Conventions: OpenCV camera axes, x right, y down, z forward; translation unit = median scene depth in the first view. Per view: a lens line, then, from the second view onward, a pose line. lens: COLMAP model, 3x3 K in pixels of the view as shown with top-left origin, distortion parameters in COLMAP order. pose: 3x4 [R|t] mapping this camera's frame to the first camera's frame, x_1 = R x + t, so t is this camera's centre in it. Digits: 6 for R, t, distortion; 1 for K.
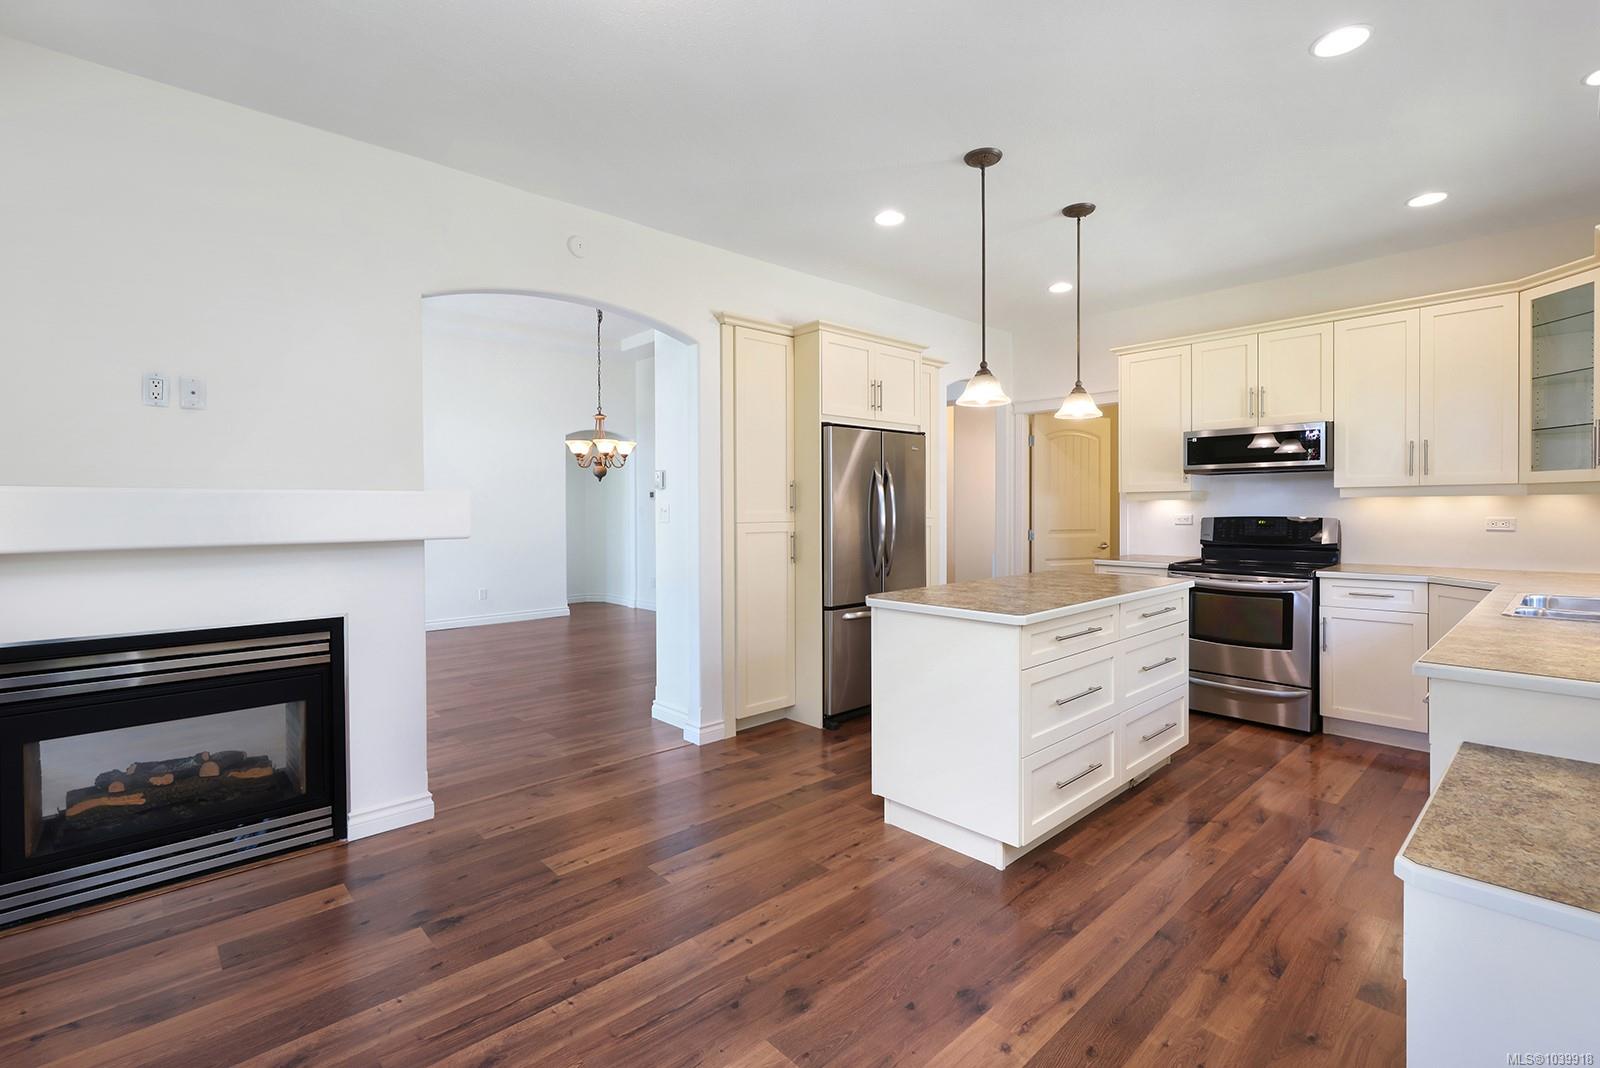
lens RADIAL K [[730.8, 0, 800.0], [0, 730.8, 534.0], [0, 0, 1]] dist [-0.001691, -0.000711]
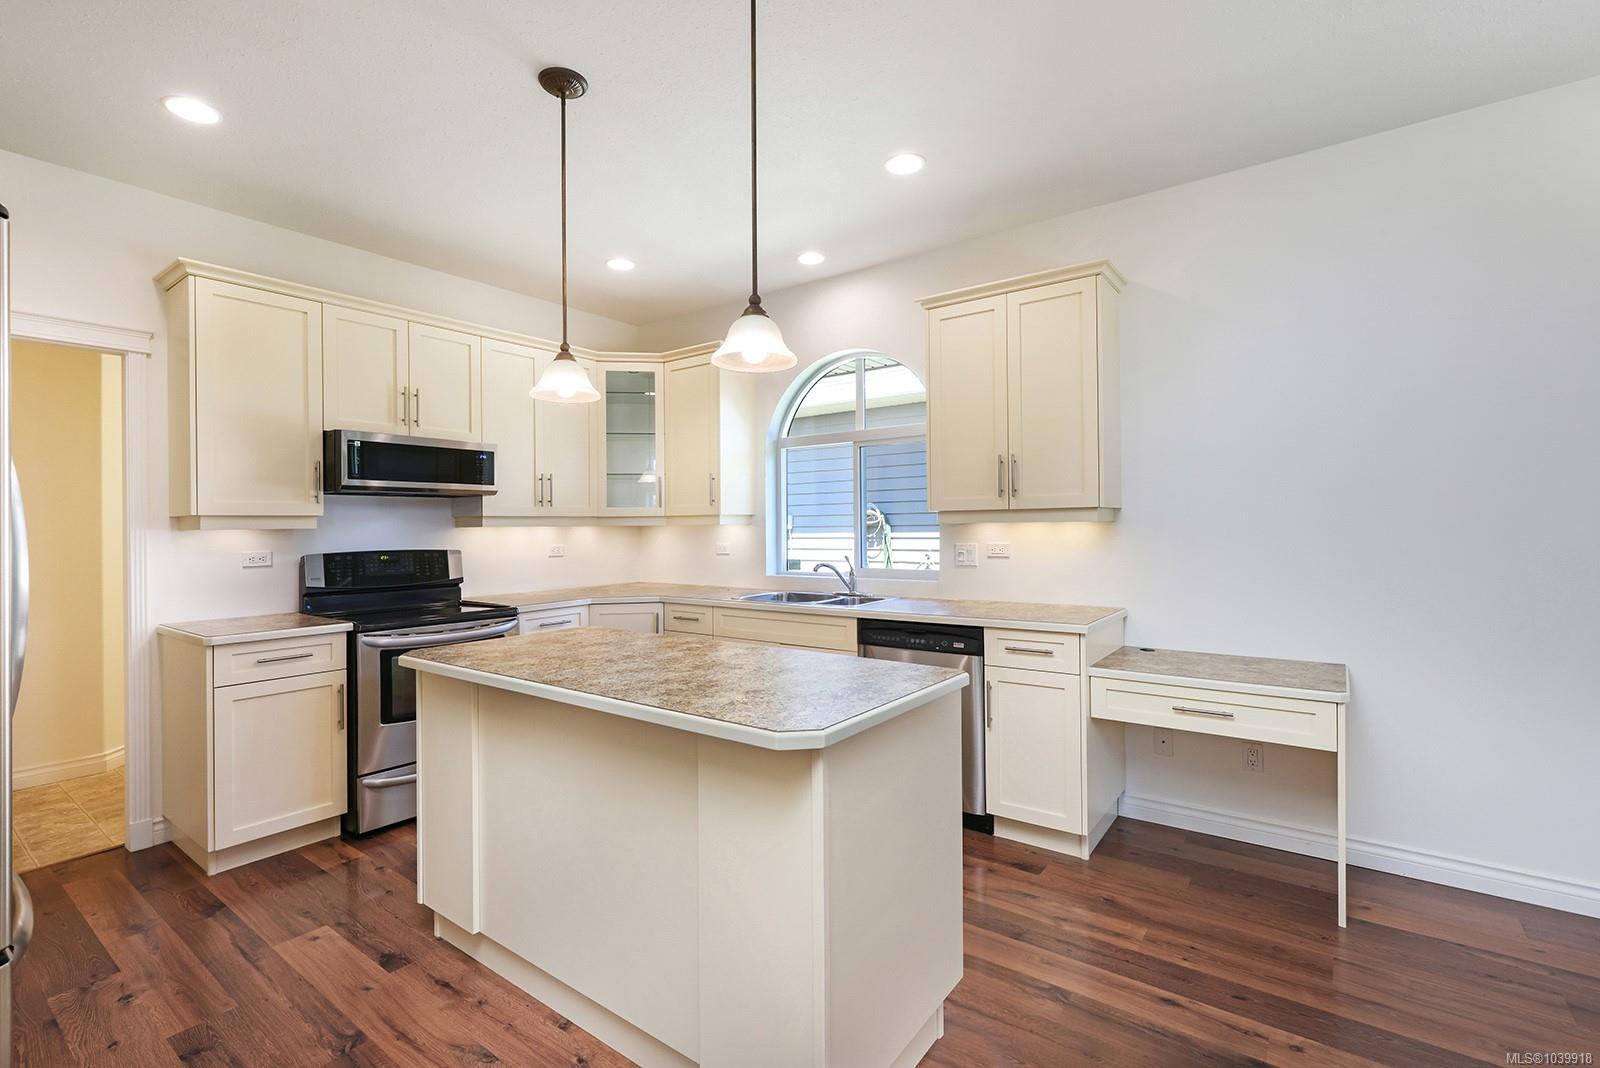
lens RADIAL K [[730.8, 0, 800.0], [0, 730.8, 534.0], [0, 0, 1]] dist [-0.001691, -0.000711]
pose [[-0.183585, 0.004203, 0.982995, -0.237316], [0.052766, 0.998591, 0.005585, -0.023293], [-0.981587, 0.052894, -0.183549, 0.727255]]
